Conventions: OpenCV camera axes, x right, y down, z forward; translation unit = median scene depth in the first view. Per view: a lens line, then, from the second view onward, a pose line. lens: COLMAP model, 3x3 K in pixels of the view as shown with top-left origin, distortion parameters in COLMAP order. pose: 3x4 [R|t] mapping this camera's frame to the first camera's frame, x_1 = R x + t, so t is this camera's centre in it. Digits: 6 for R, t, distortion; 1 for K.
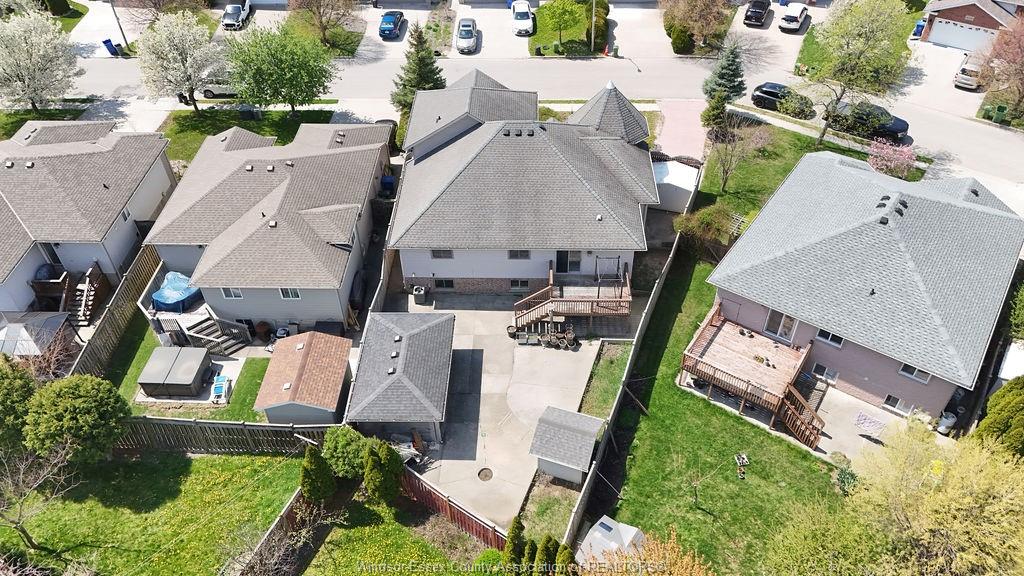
lens RADIAL K [[752.4, 0, 513.0], [0, 752.4, 287.7], [0, 0, 1]] dist [0.053032, -0.035680]
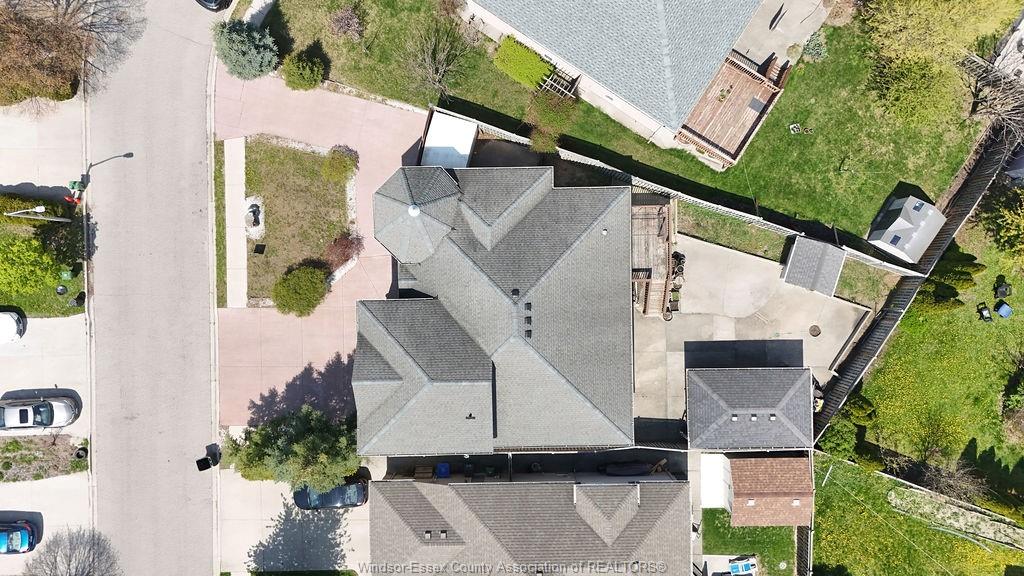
lens RADIAL K [[752.4, 0, 514.2], [0, 752.4, 287.0], [0, 0, 1]] dist [0.053032, -0.035680]
pose [[-0.040012, -0.999162, 0.008637, 0.039799], [0.679028, -0.020849, 0.733816, -0.885461], [-0.733021, 0.035226, 0.679293, 0.428260]]
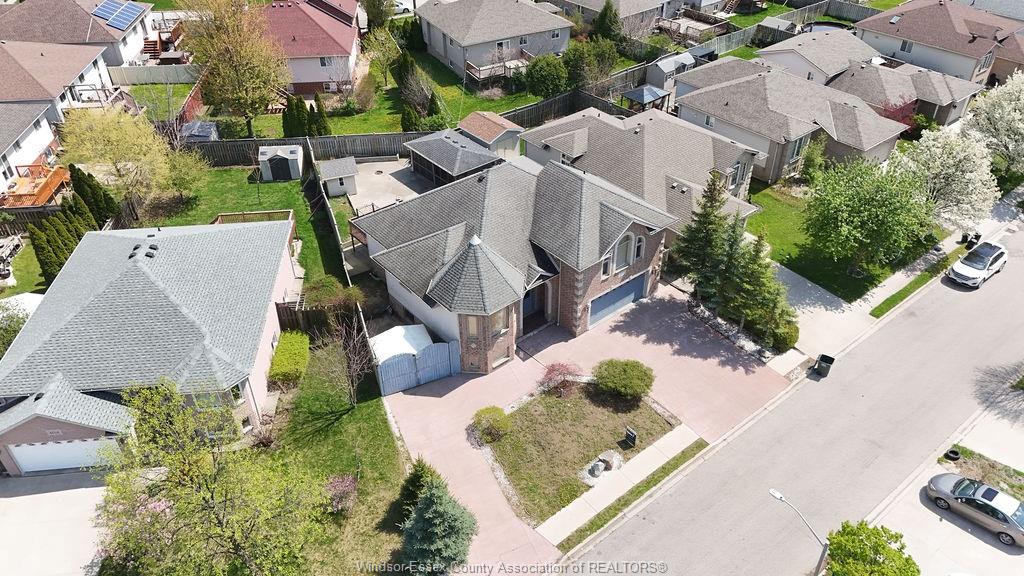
lens RADIAL K [[752.4, 0, 513.3], [0, 752.4, 285.1], [0, 0, 1]] dist [0.053032, -0.035680]
pose [[-0.760063, 0.408581, -0.505338, 0.614773], [-0.422912, 0.279426, 0.862013, -1.130454], [0.493407, 0.868897, -0.039588, 1.240849]]
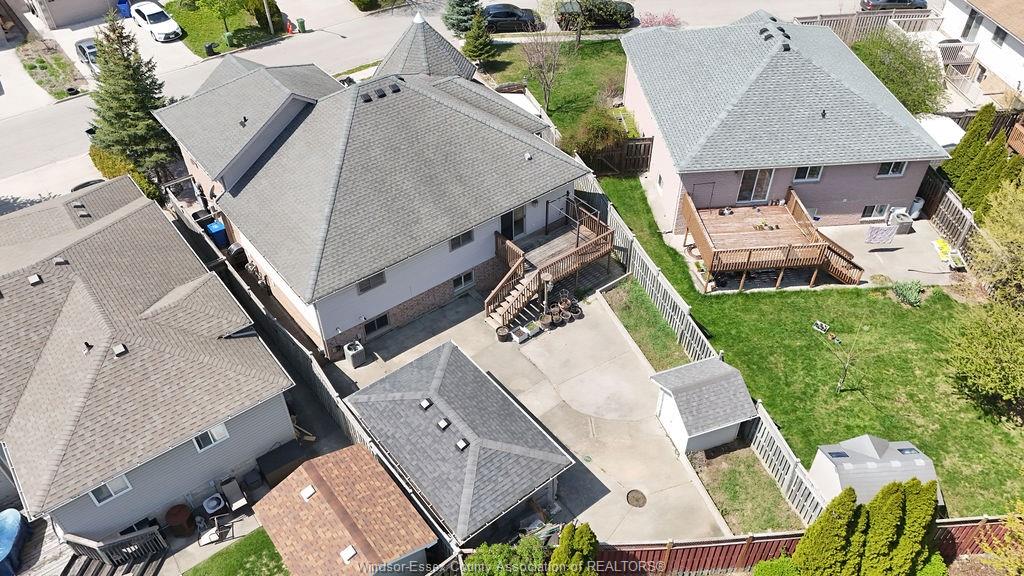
lens RADIAL K [[752.4, 0, 513.8], [0, 752.4, 291.3], [0, 0, 1]] dist [0.053032, -0.035680]
pose [[0.767776, -0.423306, 0.480970, -0.340175], [0.434265, 0.895747, 0.095133, -0.047578], [-0.471098, 0.135827, 0.871560, 0.330715]]
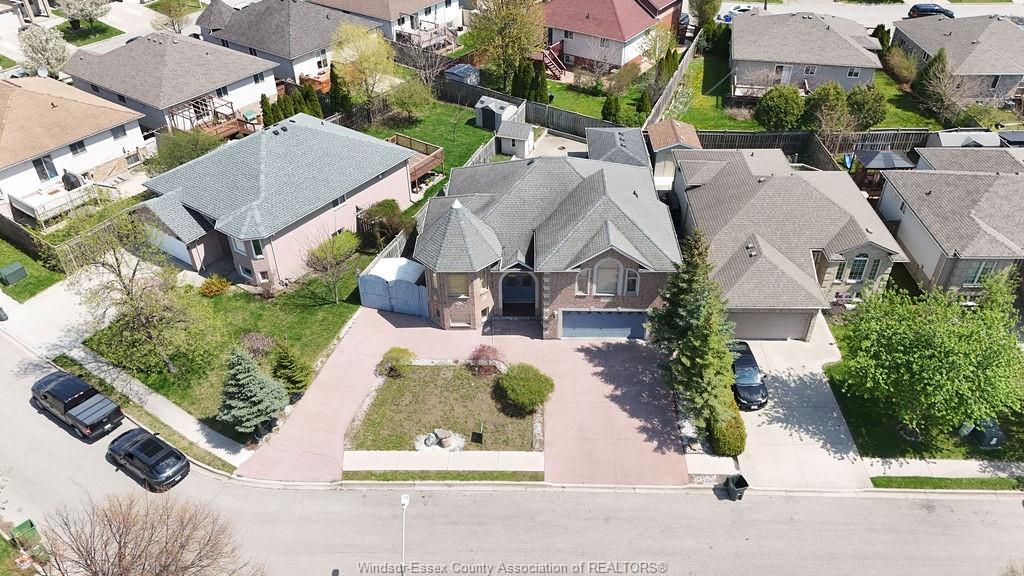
lens RADIAL K [[752.4, 0, 512.5], [0, 752.4, 289.2], [0, 0, 1]] dist [0.053032, -0.035680]
pose [[-0.999666, 0.022349, 0.012944, 0.057638], [0.016791, 0.181625, 0.983225, -1.294053], [0.019624, 0.983114, -0.181939, 1.433169]]
